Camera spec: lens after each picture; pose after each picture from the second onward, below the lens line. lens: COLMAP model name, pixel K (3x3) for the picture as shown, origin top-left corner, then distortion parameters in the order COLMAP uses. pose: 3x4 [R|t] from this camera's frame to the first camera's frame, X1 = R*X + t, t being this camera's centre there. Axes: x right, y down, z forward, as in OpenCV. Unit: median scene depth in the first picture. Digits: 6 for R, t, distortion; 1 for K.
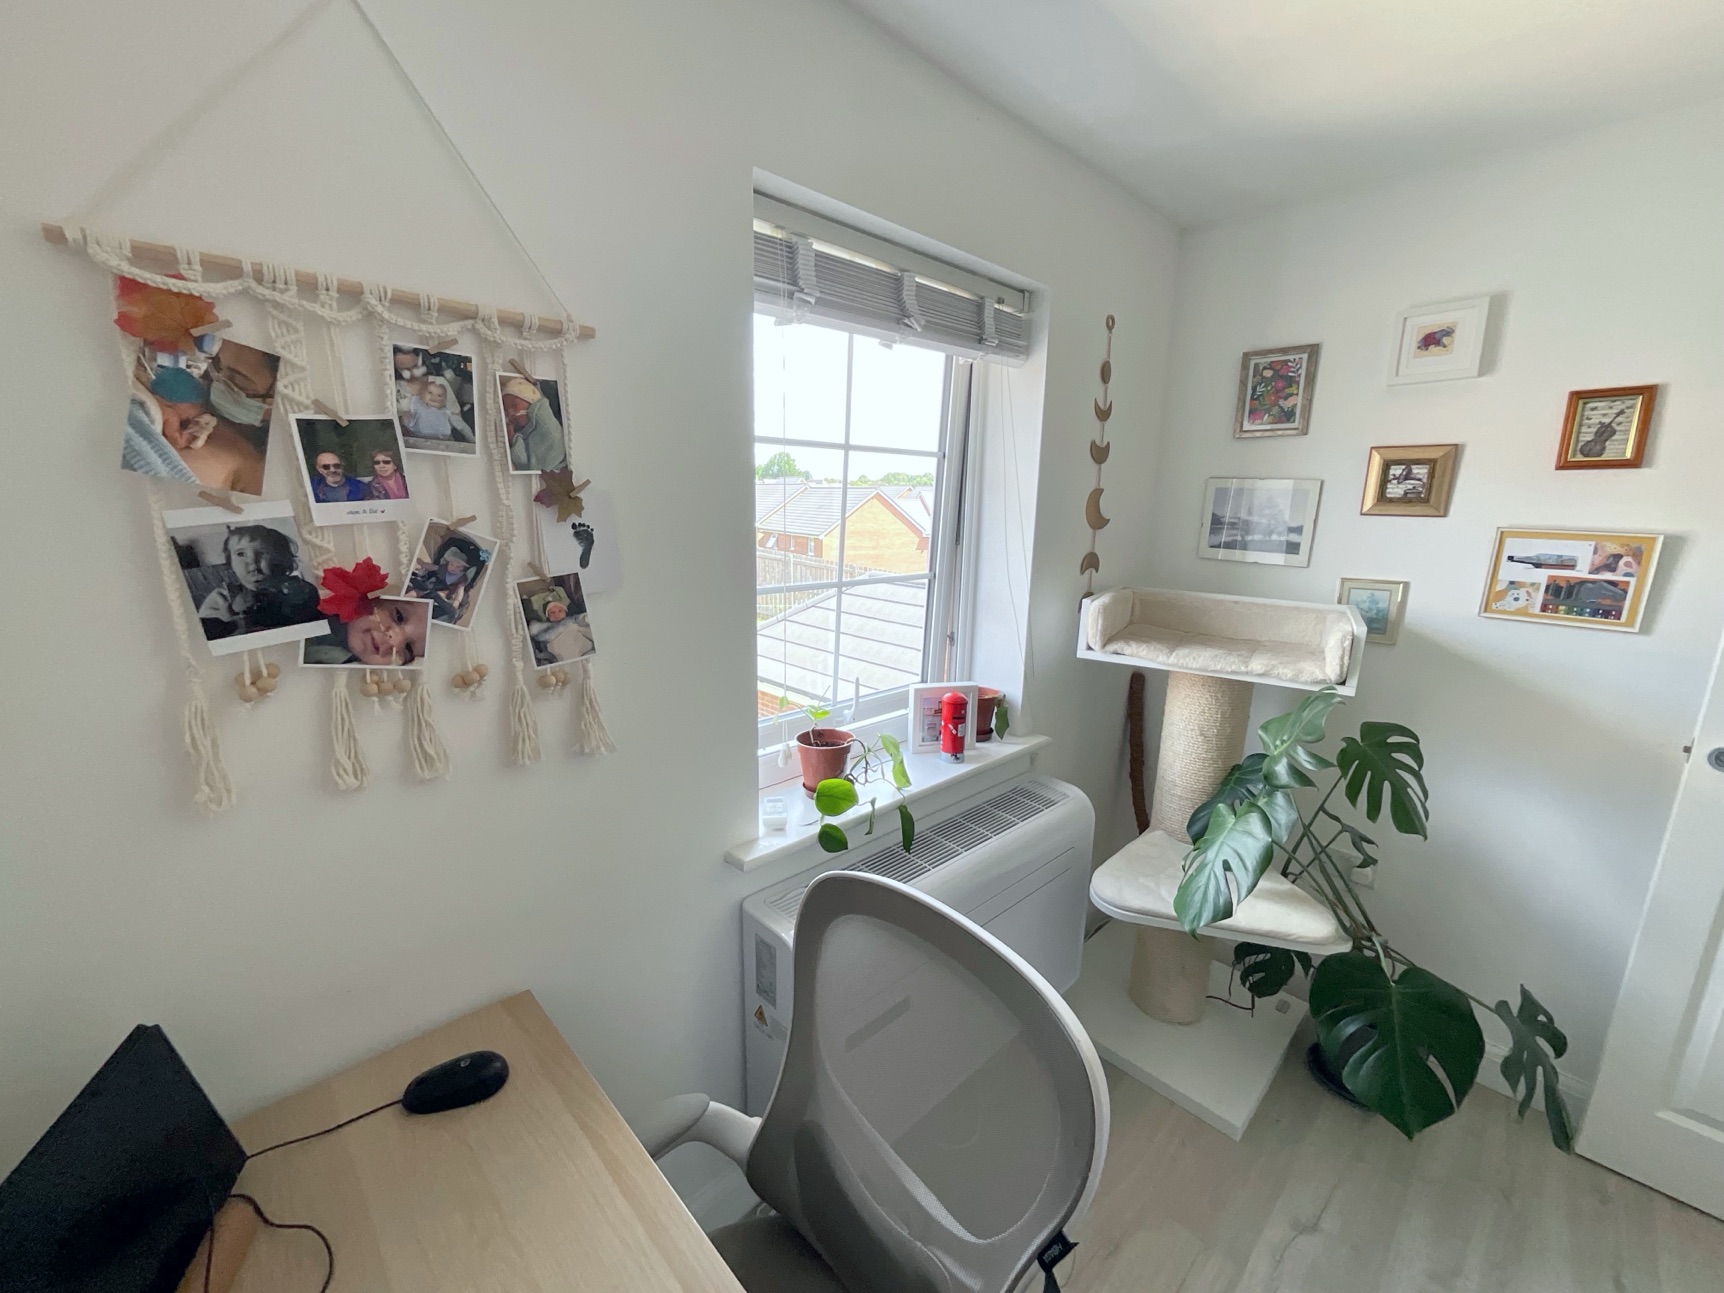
lens RADIAL K [[699.9, 0, 861.8], [0, 699.9, 644.4], [0, 0, 1]] dist [-0.002558, 0.000609]
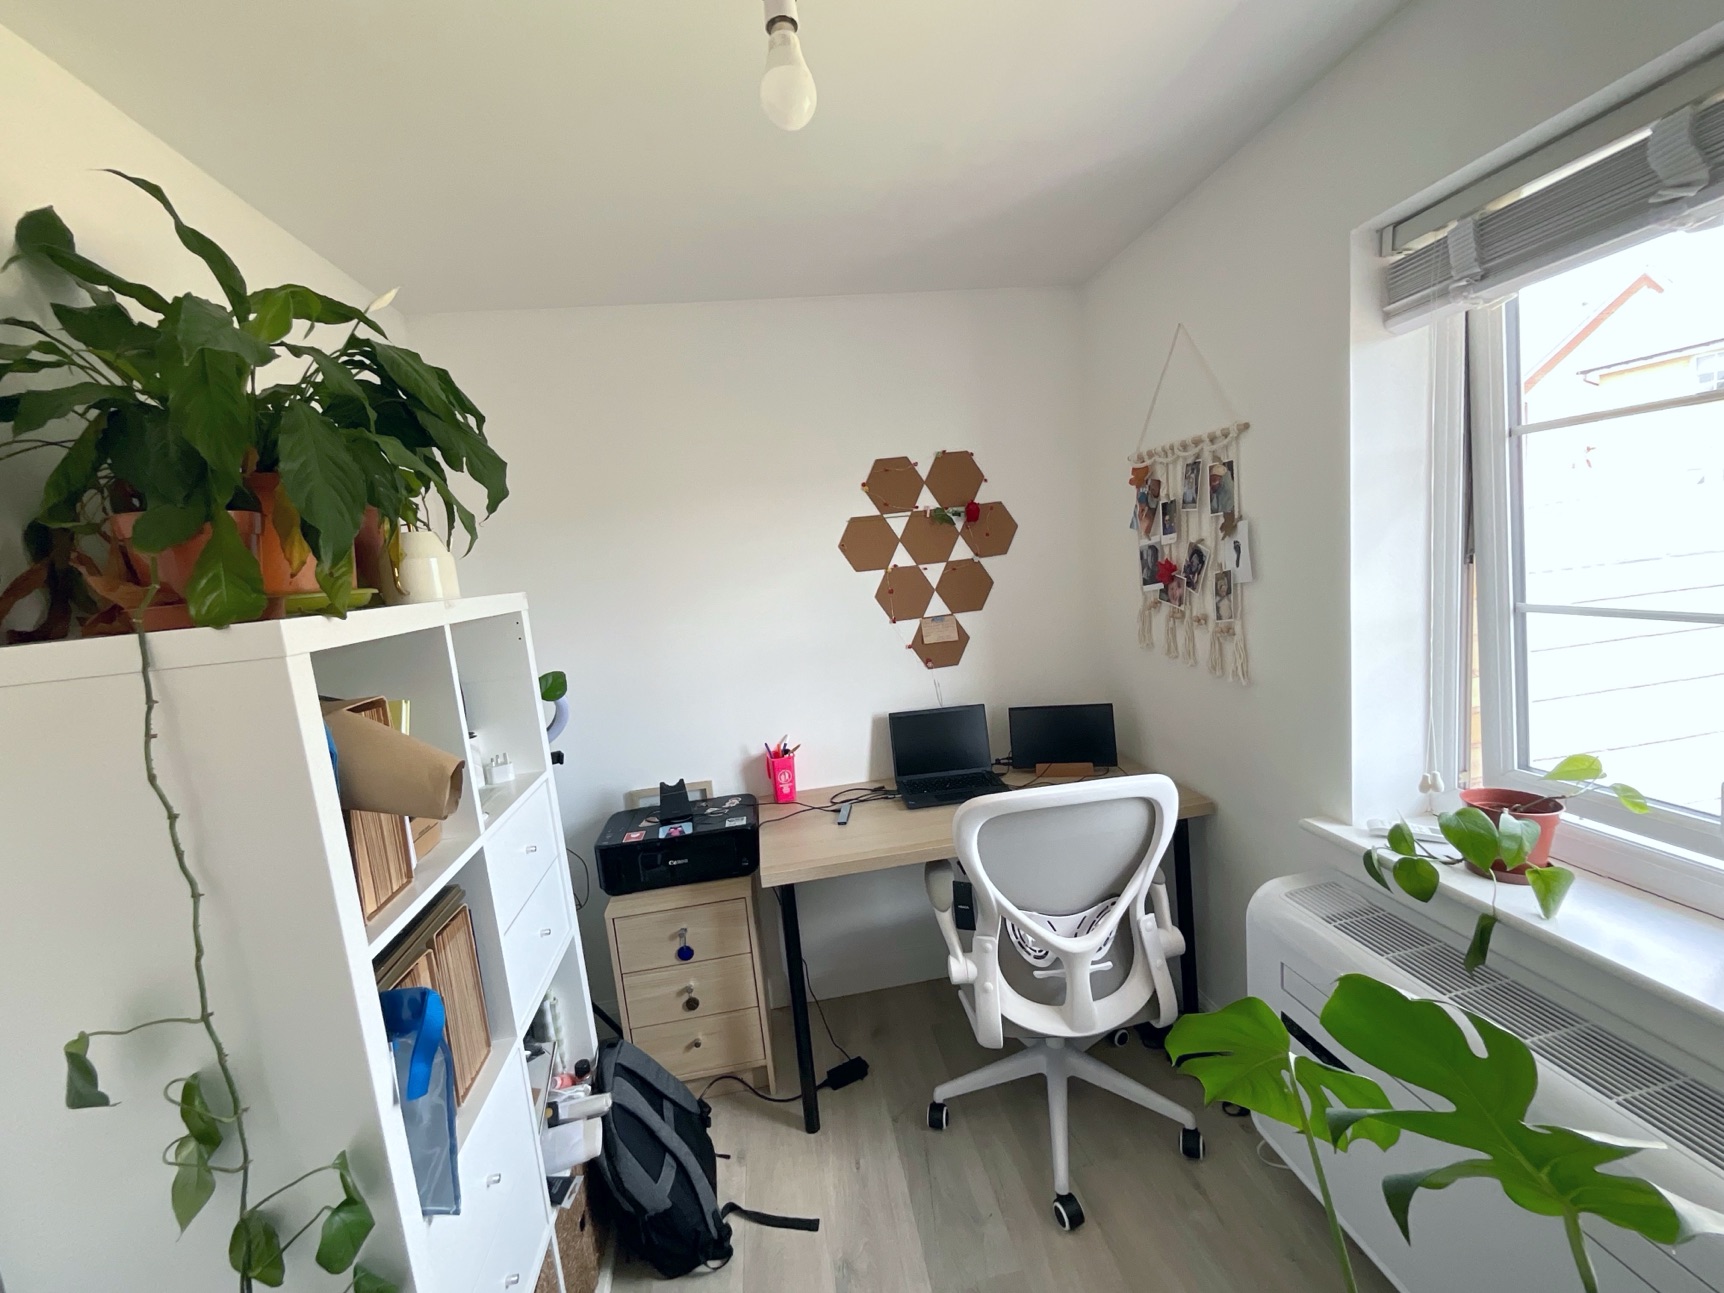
lens RADIAL K [[699.9, 0, 861.8], [0, 699.9, 644.4], [0, 0, 1]] dist [-0.002558, 0.000609]
pose [[-0.579085, 0.138463, -0.803423, 1.697430], [-0.080519, 0.970940, 0.225370, -0.268207], [0.811281, 0.195199, -0.551108, 1.405915]]
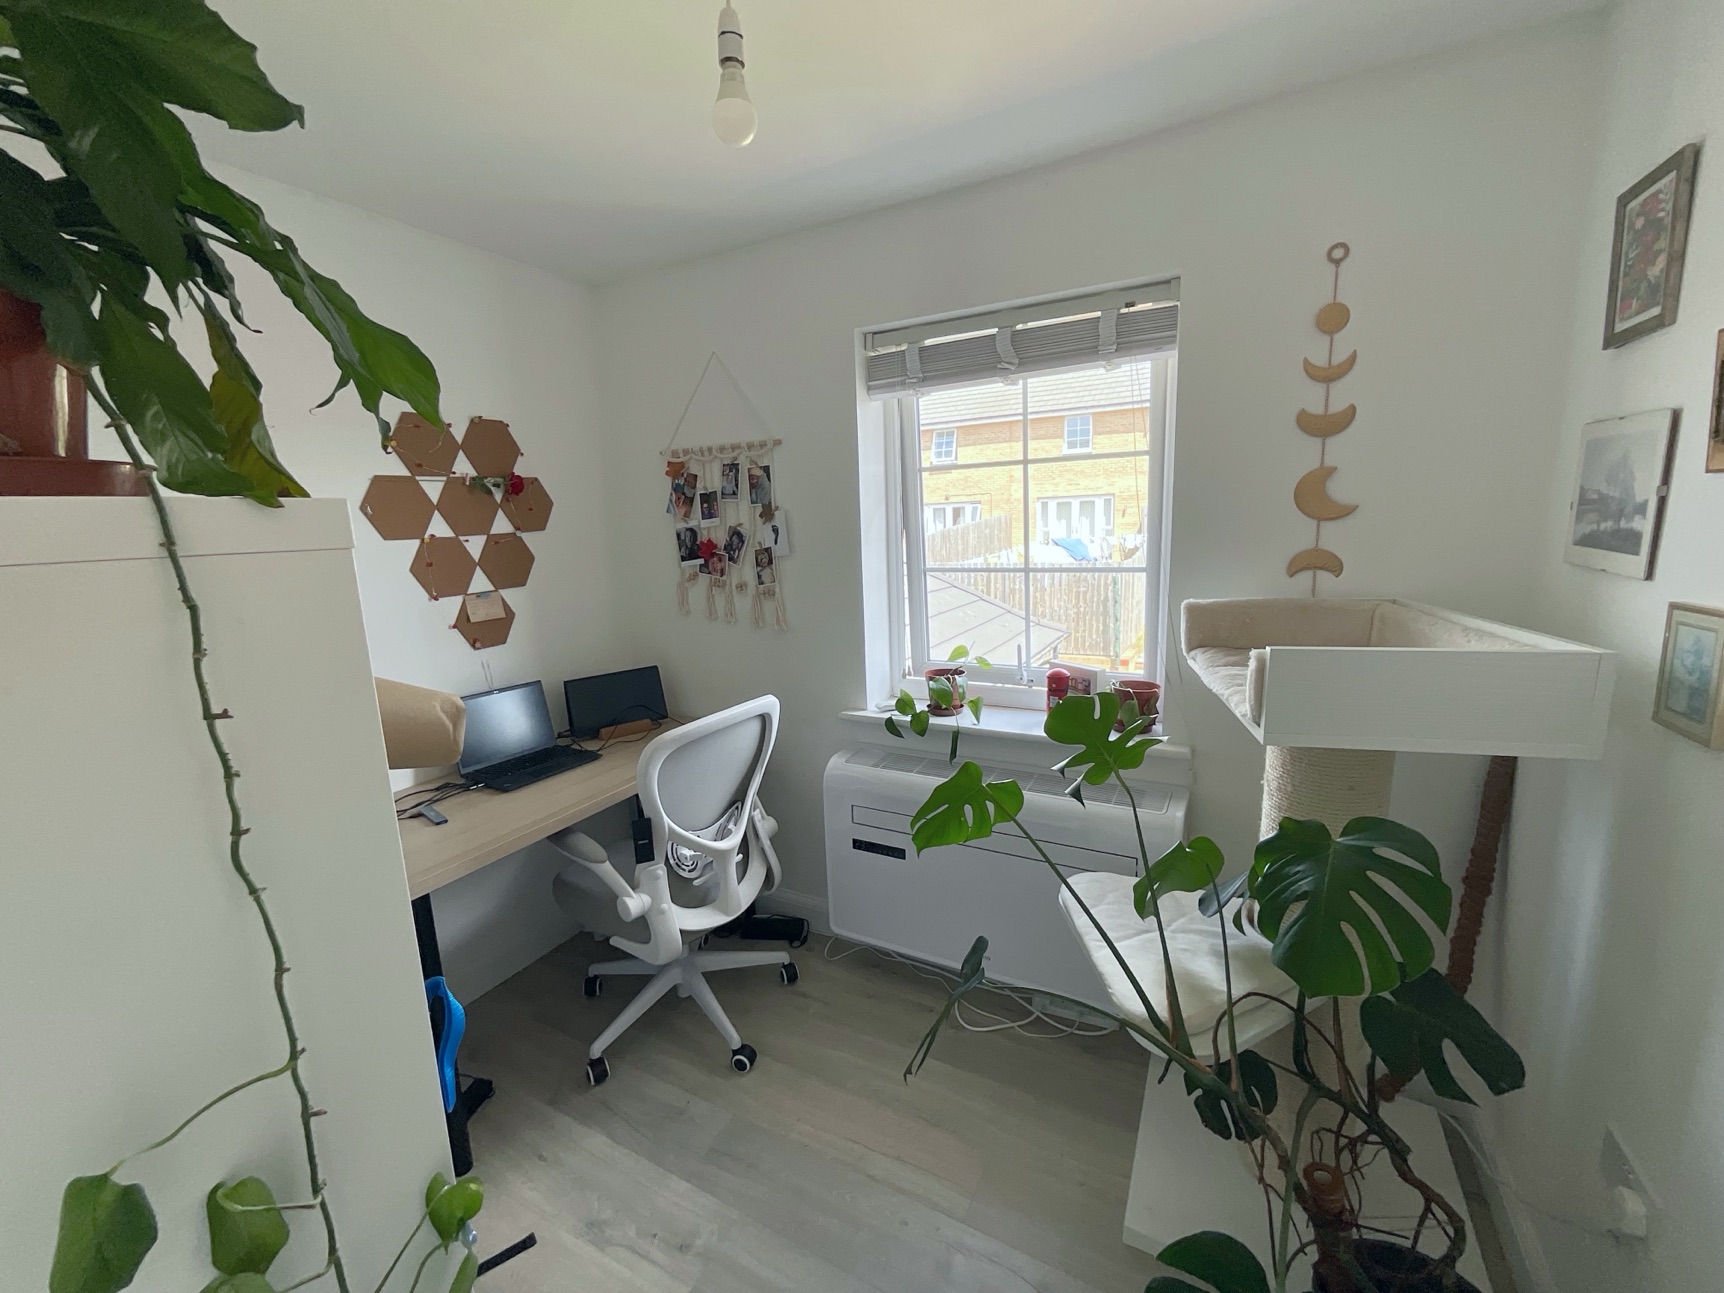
lens RADIAL K [[699.9, 0, 861.8], [0, 699.9, 644.4], [0, 0, 1]] dist [-0.002558, 0.000609]
pose [[0.302227, 0.139828, -0.942925, 2.148592], [-0.150750, 0.983746, 0.097563, -0.062299], [0.941240, 0.112660, 0.318394, 0.659944]]
